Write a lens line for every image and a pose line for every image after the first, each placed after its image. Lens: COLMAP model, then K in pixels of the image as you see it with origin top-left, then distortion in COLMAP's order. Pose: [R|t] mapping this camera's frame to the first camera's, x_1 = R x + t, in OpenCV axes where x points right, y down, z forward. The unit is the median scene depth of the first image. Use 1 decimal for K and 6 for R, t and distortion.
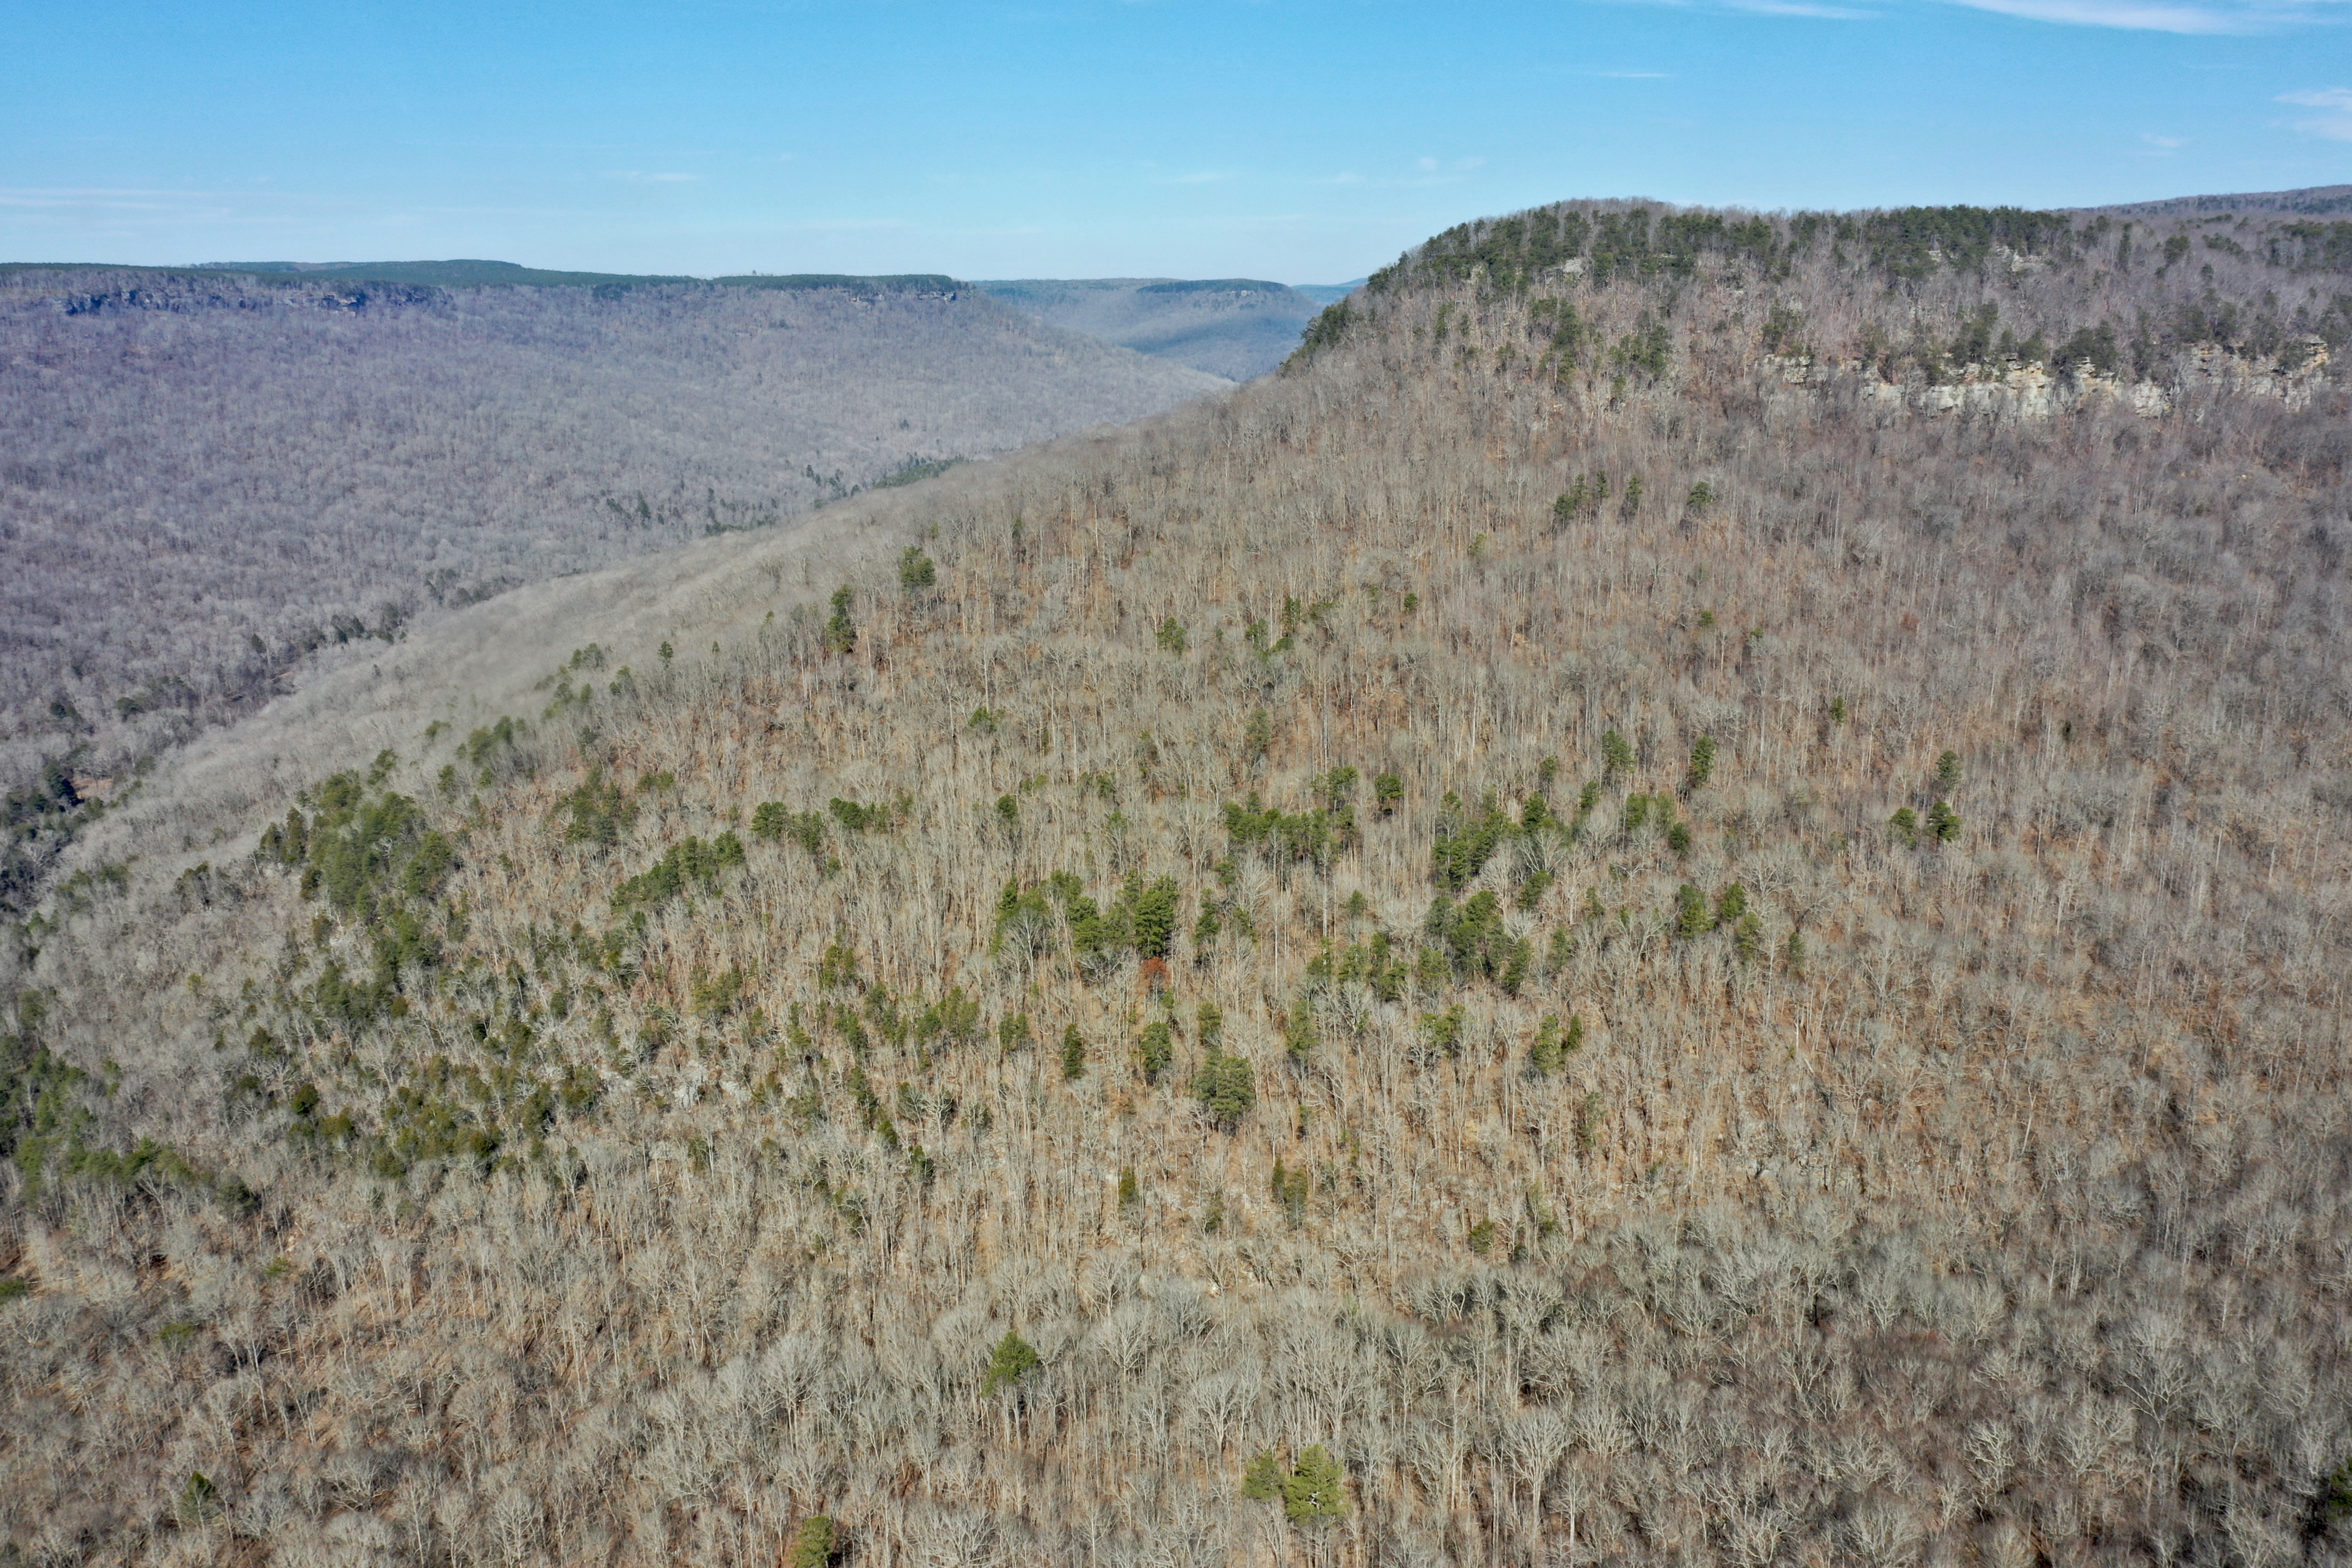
lens RADIAL K [[1848.3, 0, 1180.3], [0, 1848.3, 774.0], [0, 0, 1]] dist [-0.015259, -0.006664]
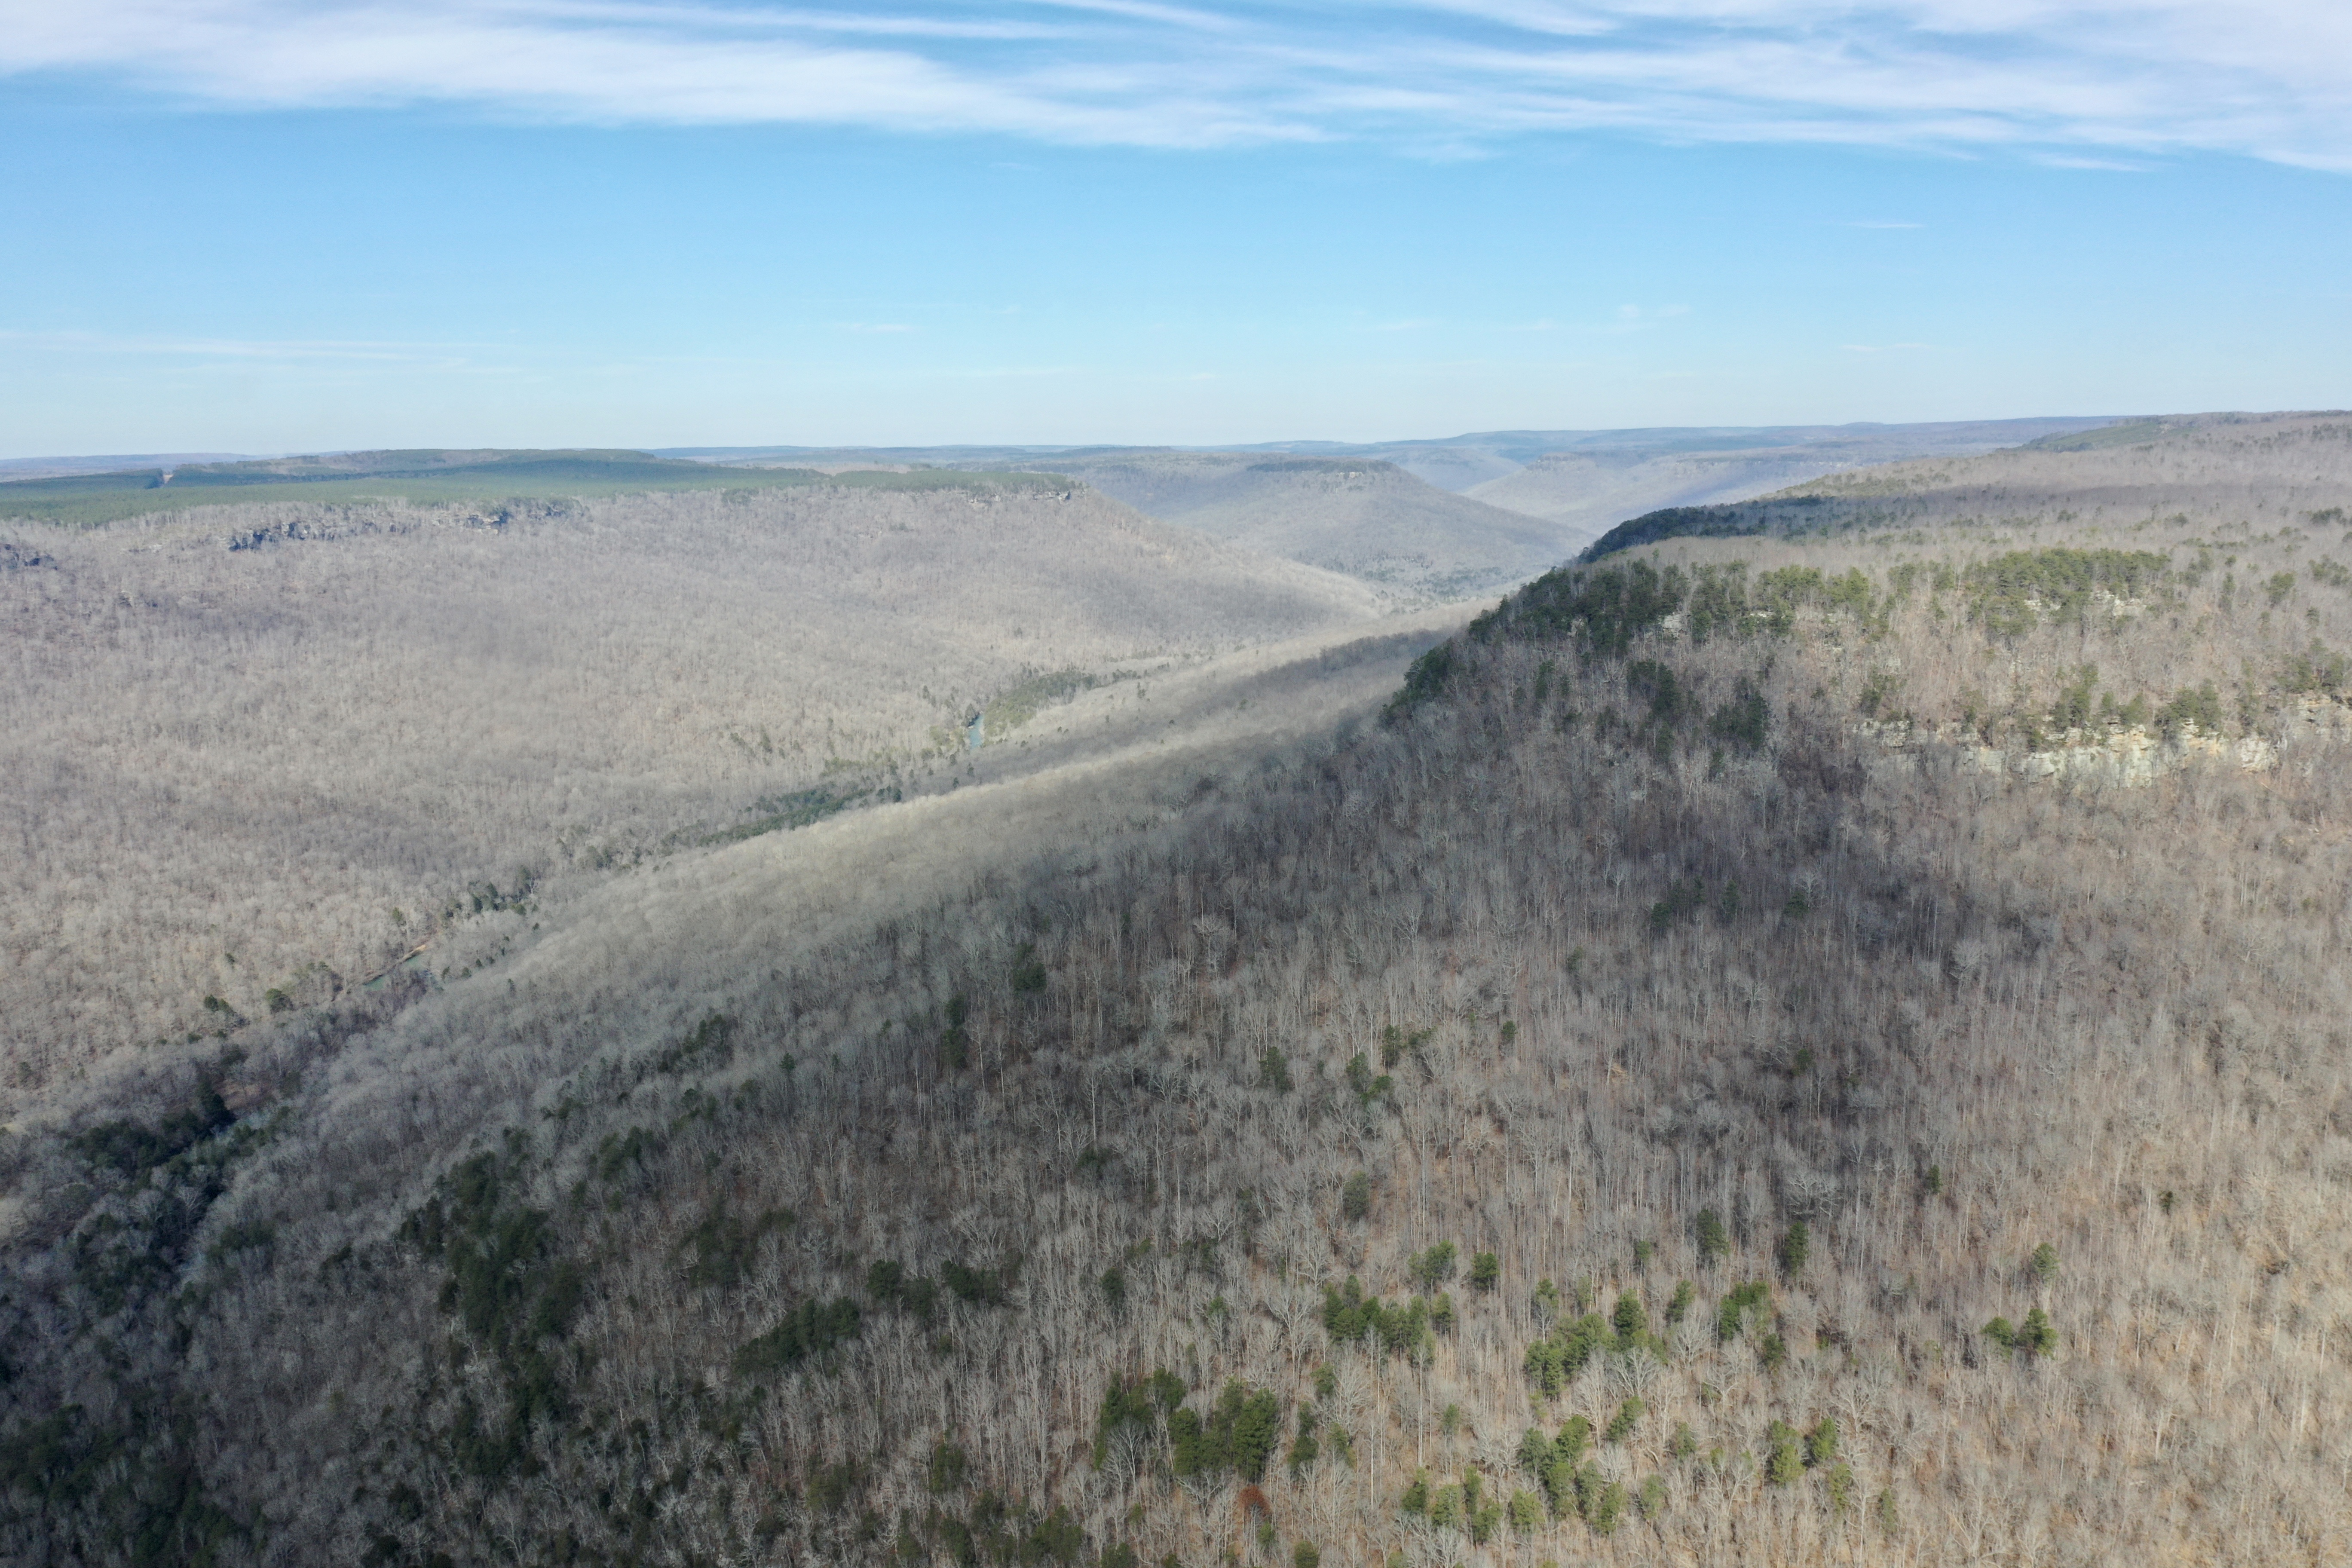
lens RADIAL K [[1848.3, 0, 1180.8], [0, 1848.3, 773.4], [0, 0, 1]] dist [-0.015259, -0.006664]
pose [[0.998306, 0.008079, -0.057625, 0.001048], [-0.012335, 0.997190, -0.073894, -0.127810], [0.056866, 0.074480, 0.995600, -0.031593]]
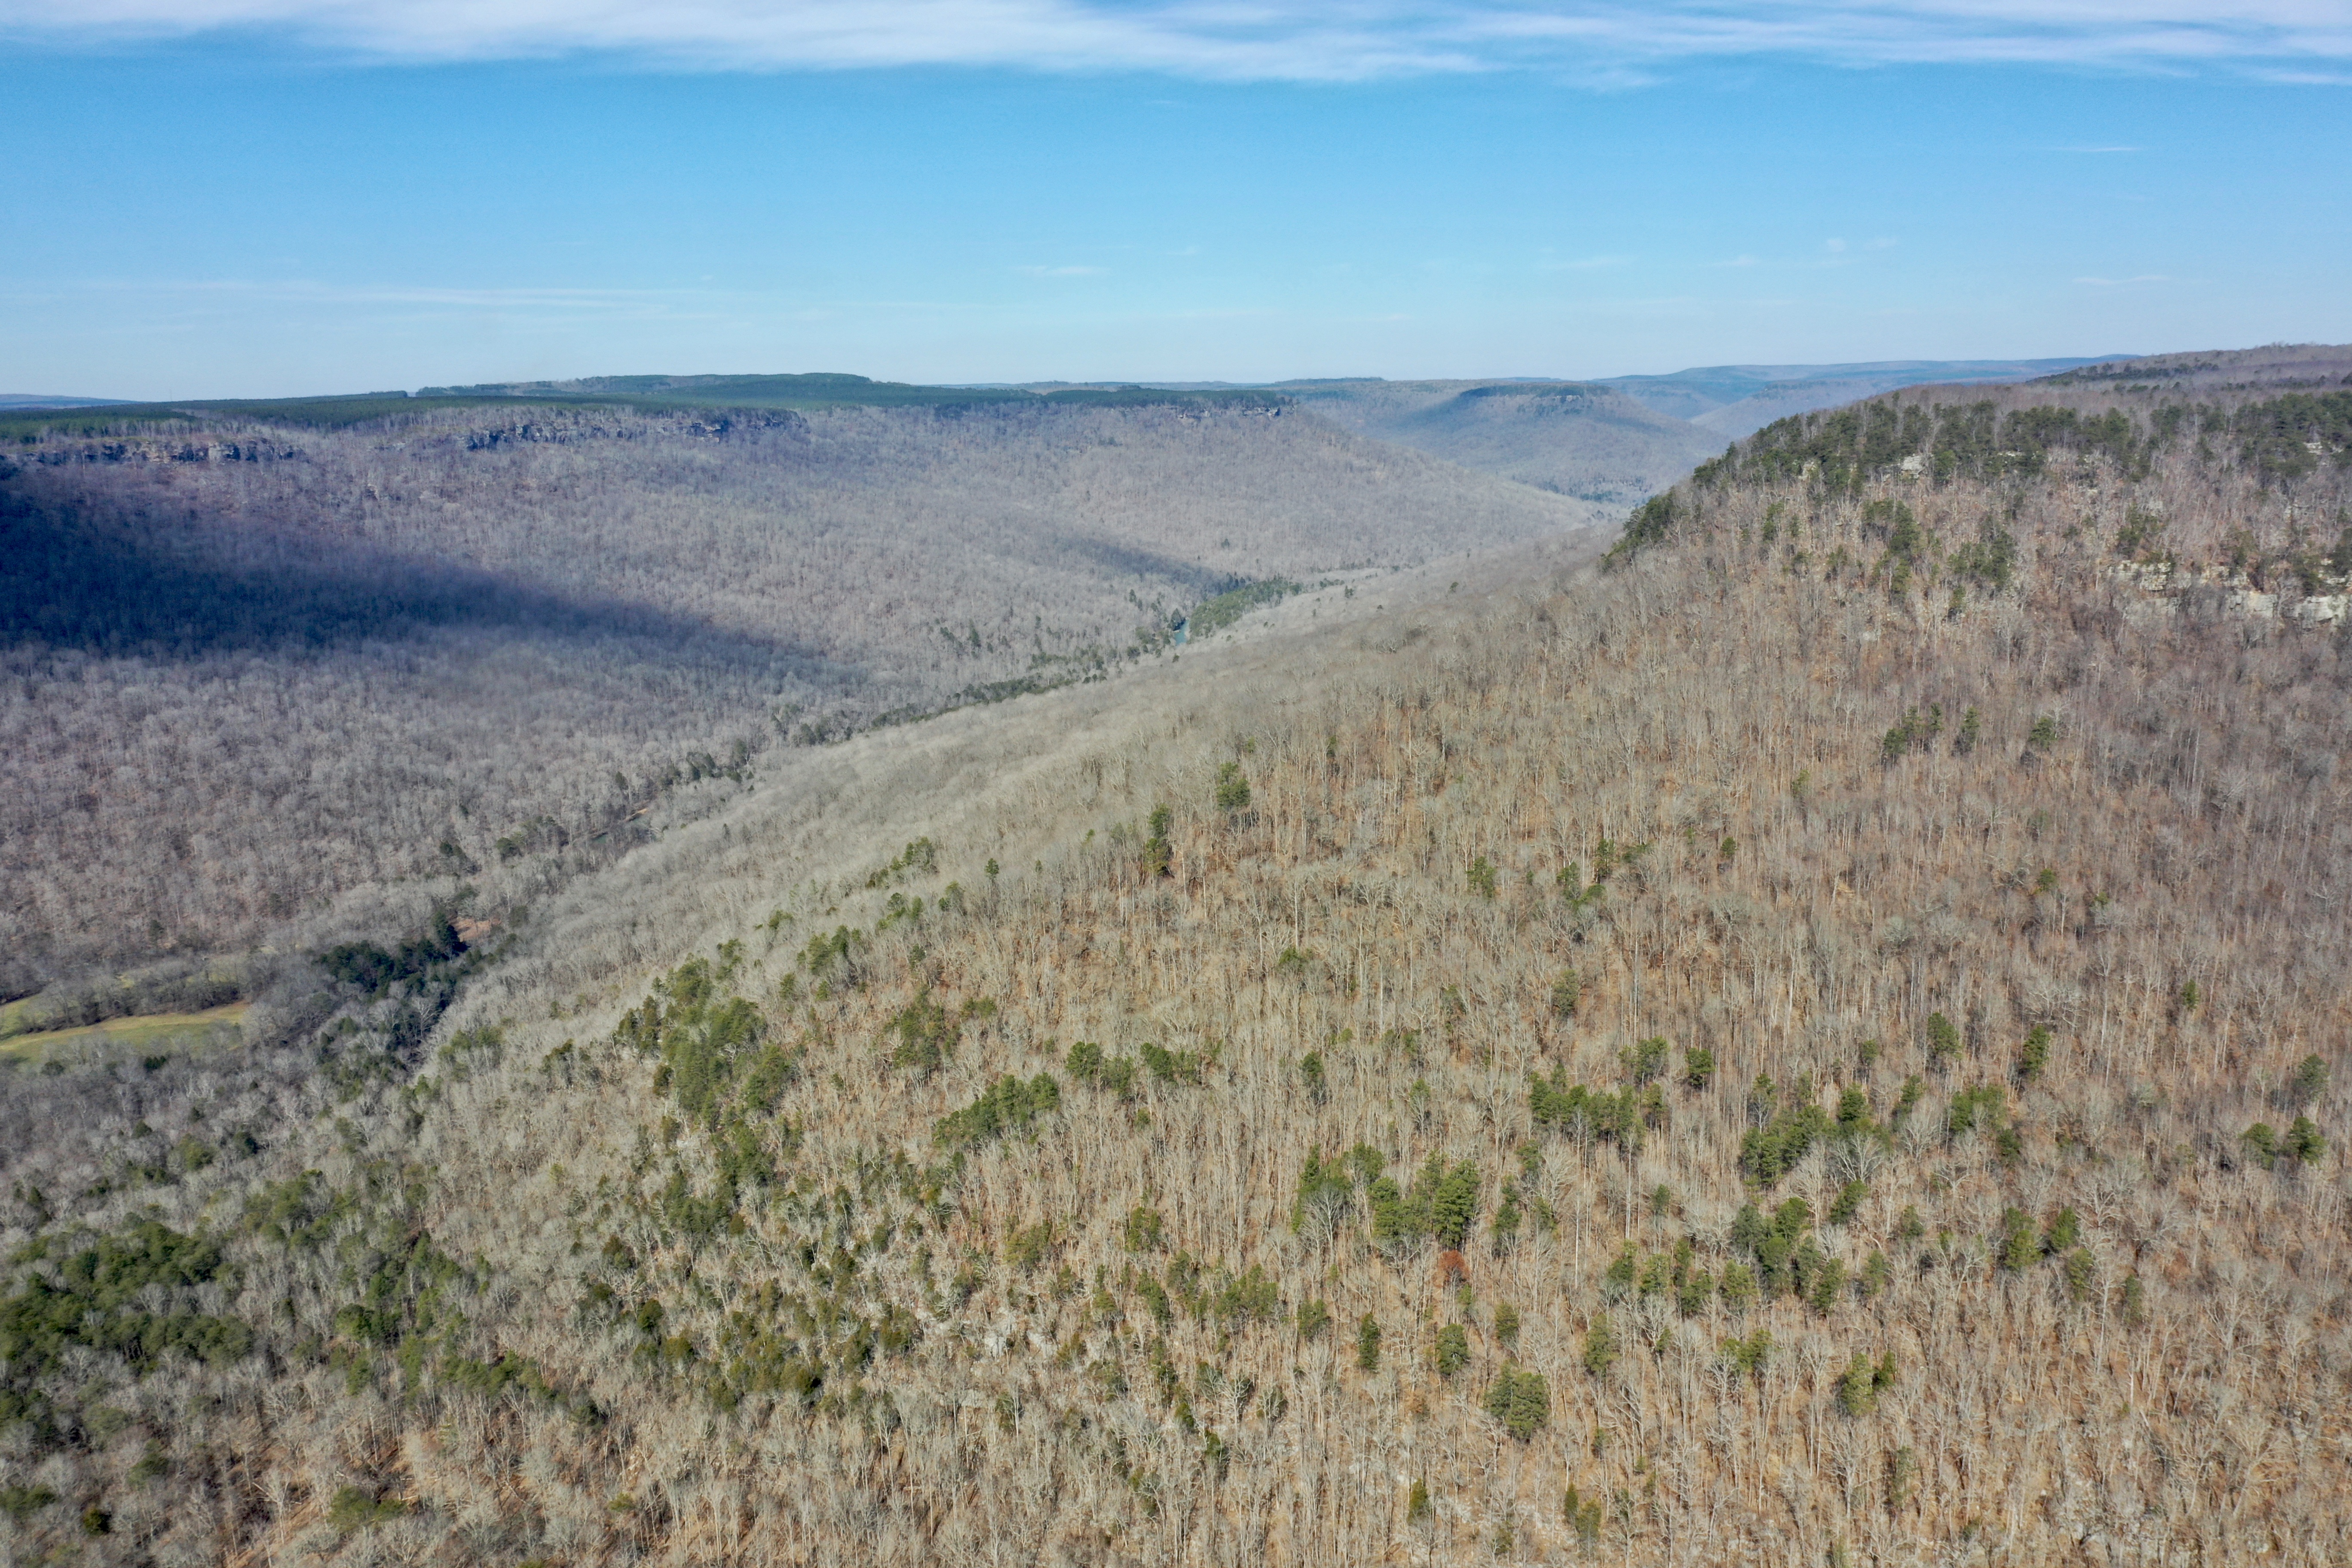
lens RADIAL K [[1848.3, 0, 1186.8], [0, 1848.3, 793.3], [0, 0, 1]] dist [-0.015259, -0.006664]
pose [[0.986177, 0.029319, -0.163079, -0.000274], [-0.034963, 0.998881, -0.031852, -0.065059], [0.161963, 0.037113, 0.986099, -0.013164]]
